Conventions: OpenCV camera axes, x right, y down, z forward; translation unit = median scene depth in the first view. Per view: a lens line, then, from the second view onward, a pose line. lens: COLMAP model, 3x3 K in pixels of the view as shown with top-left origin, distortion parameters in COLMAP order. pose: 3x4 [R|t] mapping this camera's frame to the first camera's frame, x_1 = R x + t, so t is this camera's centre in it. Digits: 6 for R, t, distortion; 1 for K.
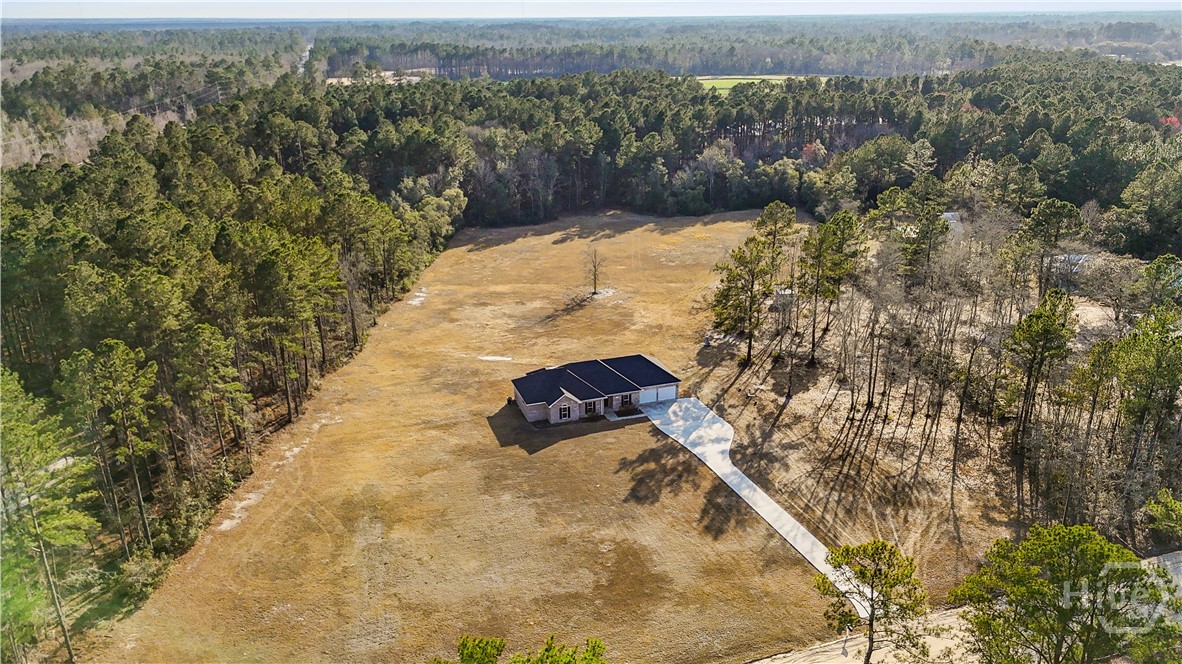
lens RADIAL K [[850.2, 0, 591.0], [0, 850.2, 332.0], [0, 0, 1]] dist [0.128570, -0.168591]
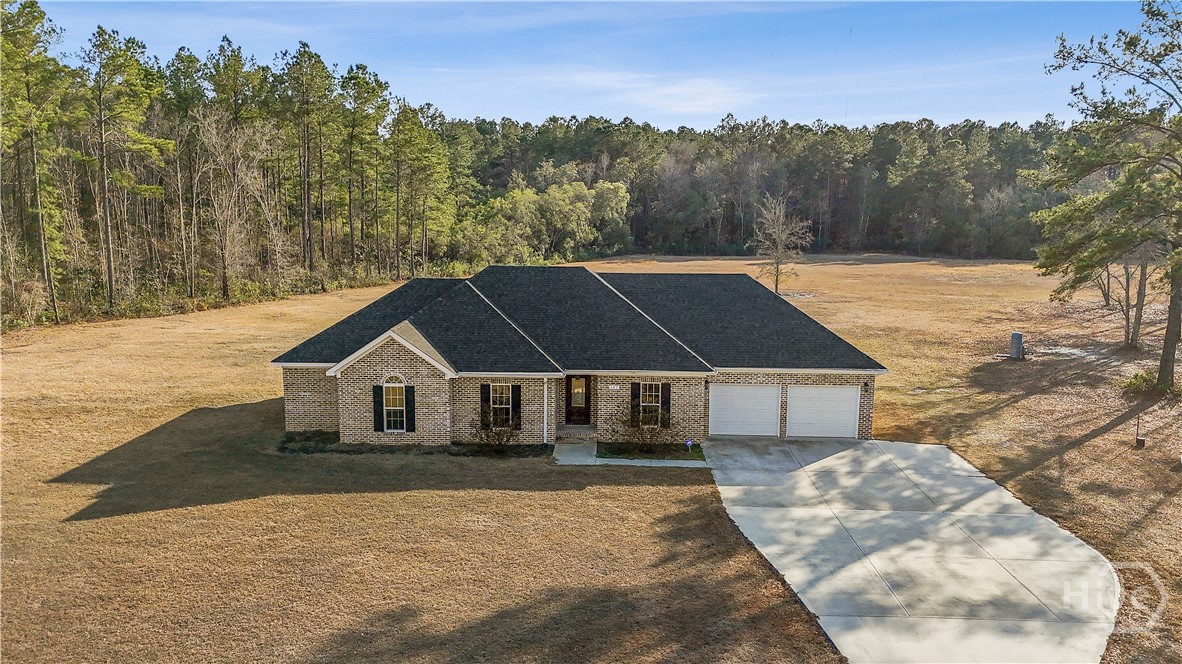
lens RADIAL K [[850.2, 0, 591.0], [0, 850.2, 332.0], [0, 0, 1]] dist [0.128570, -0.168591]
pose [[0.935390, 0.078131, -0.344878, 0.115693], [-0.139476, 0.977734, -0.156789, 0.101444], [0.324949, 0.194761, 0.925460, 0.738496]]
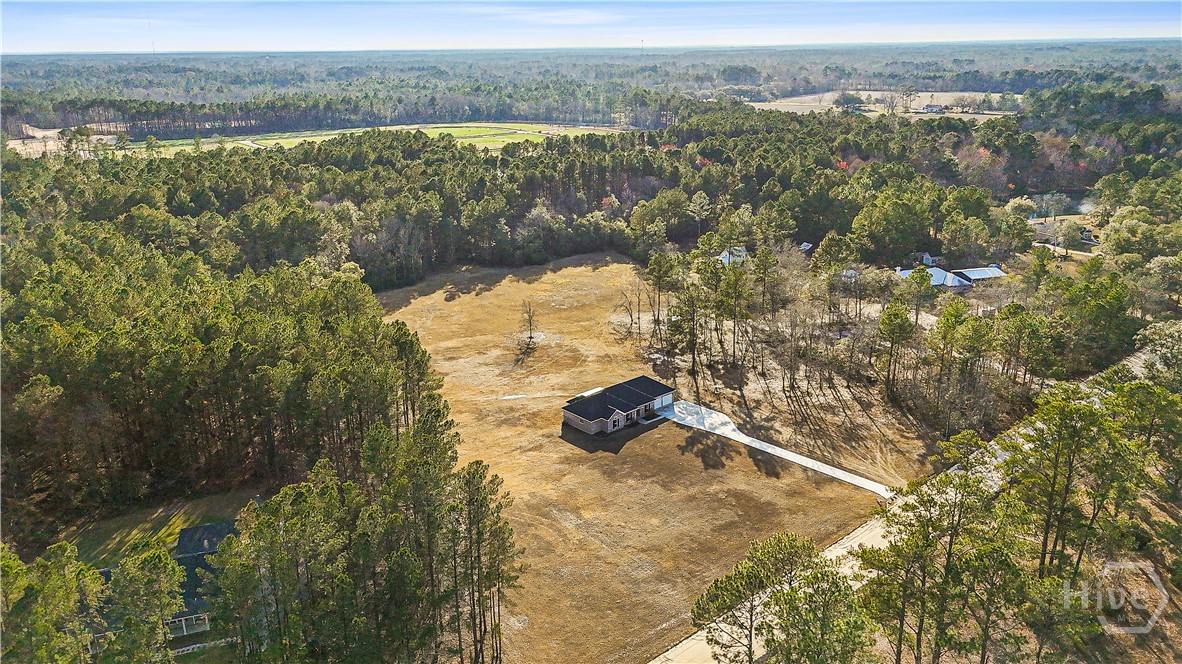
lens RADIAL K [[850.2, 0, 591.0], [0, 850.2, 332.0], [0, 0, 1]] dist [0.128570, -0.168591]
pose [[0.925247, -0.124473, 0.358364, -0.526690], [0.138007, 0.990355, -0.012328, -0.039331], [-0.353373, 0.060863, 0.933500, -0.274454]]
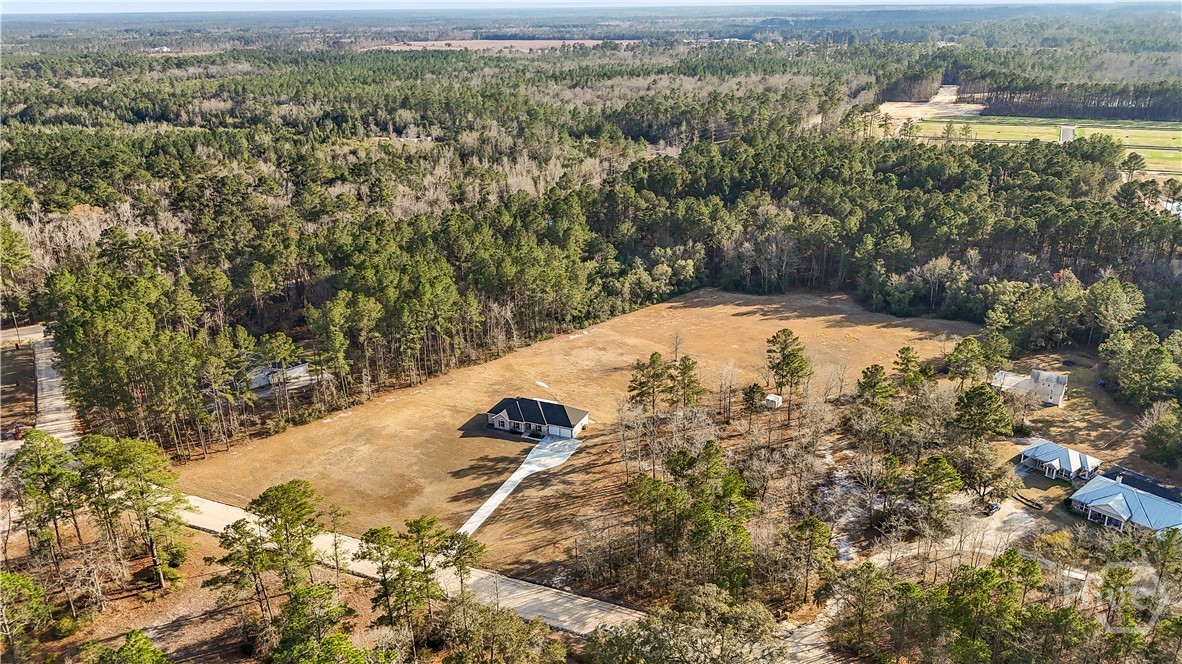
lens RADIAL K [[850.2, 0, 591.0], [0, 850.2, 332.0], [0, 0, 1]] dist [0.128570, -0.168591]
pose [[0.730663, 0.235849, -0.640708, 1.155210], [-0.219609, 0.969754, 0.106531, -0.309485], [0.646454, 0.062867, 0.760359, -0.230908]]
